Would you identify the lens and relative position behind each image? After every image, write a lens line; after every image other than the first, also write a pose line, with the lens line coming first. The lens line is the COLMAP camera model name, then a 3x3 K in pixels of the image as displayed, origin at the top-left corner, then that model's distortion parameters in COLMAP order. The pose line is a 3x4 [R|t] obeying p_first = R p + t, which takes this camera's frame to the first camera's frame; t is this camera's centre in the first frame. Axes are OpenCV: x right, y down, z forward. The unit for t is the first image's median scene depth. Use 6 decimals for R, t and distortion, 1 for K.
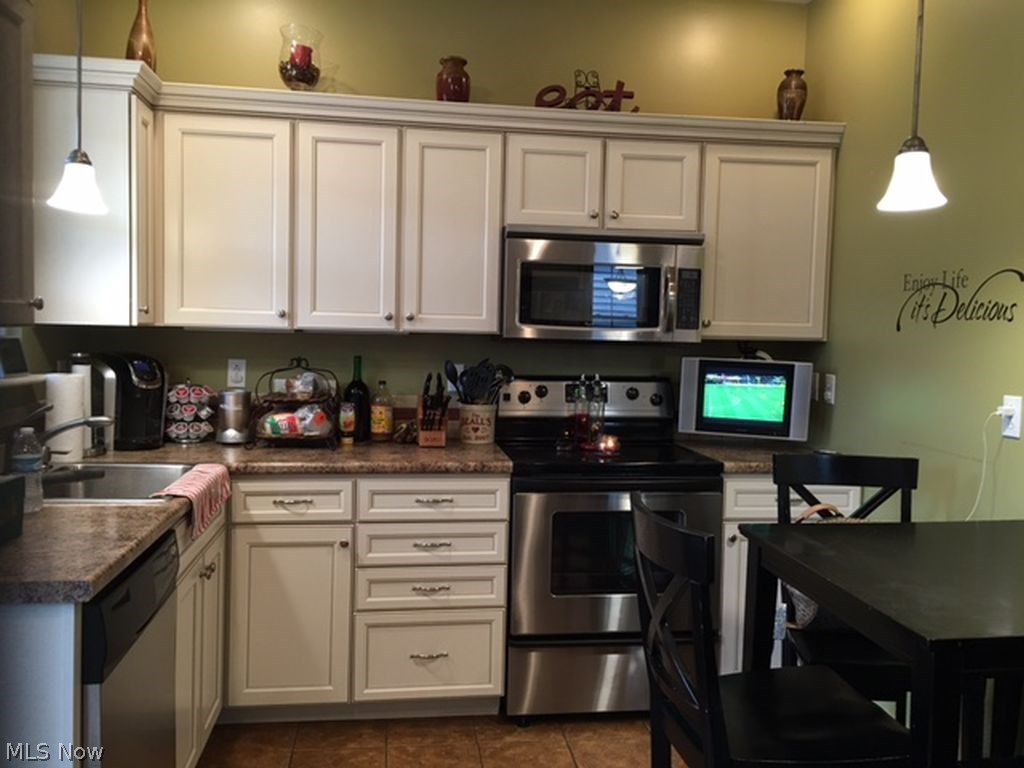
lens RADIAL K [[878.7, 0, 505.5], [0, 878.7, 381.0], [0, 0, 1]] dist [0.053537, -0.033766]
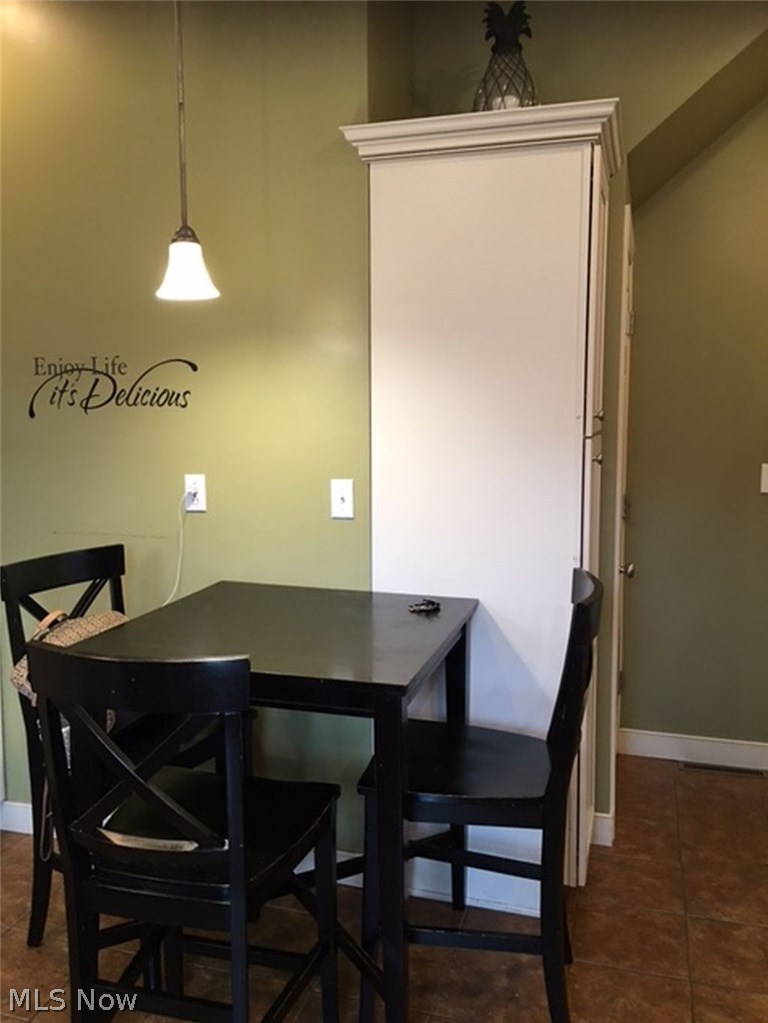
lens RADIAL K [[877.8, 0, 382.8], [0, 877.8, 514.7], [0, 0, 1]] dist [0.053537, -0.033766]
pose [[0.407108, -0.134534, 0.903418, -0.325632], [0.073269, 0.990716, 0.114517, -0.040937], [-0.910437, 0.019572, 0.413185, 0.320804]]
